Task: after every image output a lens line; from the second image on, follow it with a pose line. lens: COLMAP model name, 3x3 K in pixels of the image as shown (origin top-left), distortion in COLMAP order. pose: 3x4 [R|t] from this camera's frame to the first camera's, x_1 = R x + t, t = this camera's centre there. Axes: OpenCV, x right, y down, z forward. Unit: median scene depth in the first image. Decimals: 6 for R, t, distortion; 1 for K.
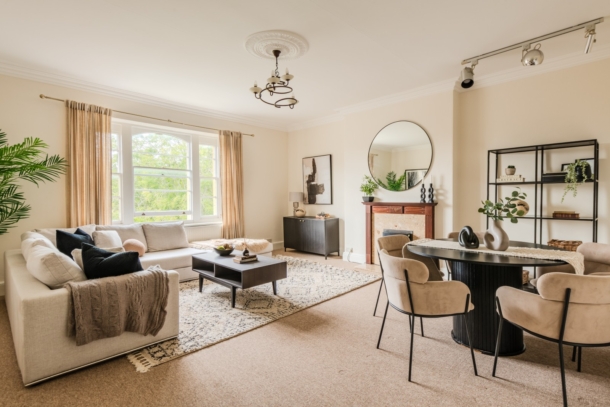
lens RADIAL K [[280.3, 0, 304.2], [0, 280.3, 205.1], [0, 0, 1]] dist [-0.002402, -0.000329]
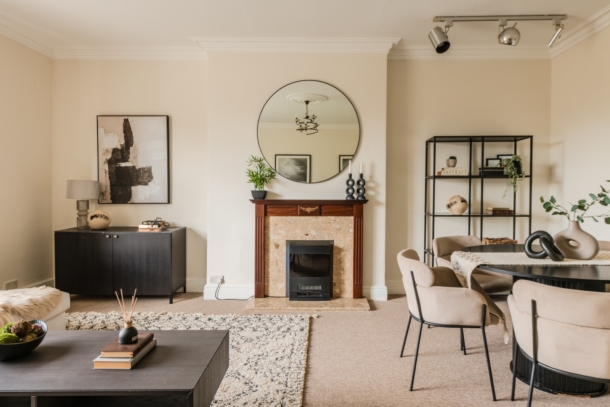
lens RADIAL K [[365.8, 0, 305.1], [0, 365.8, 197.4], [0, 0, 1]] dist [0.003781, 0.000150]
pose [[0.730355, -0.002453, 0.683063, -0.274204], [0.012420, 0.999876, -0.009689, -0.006107], [-0.682955, 0.015560, 0.730295, 0.356763]]
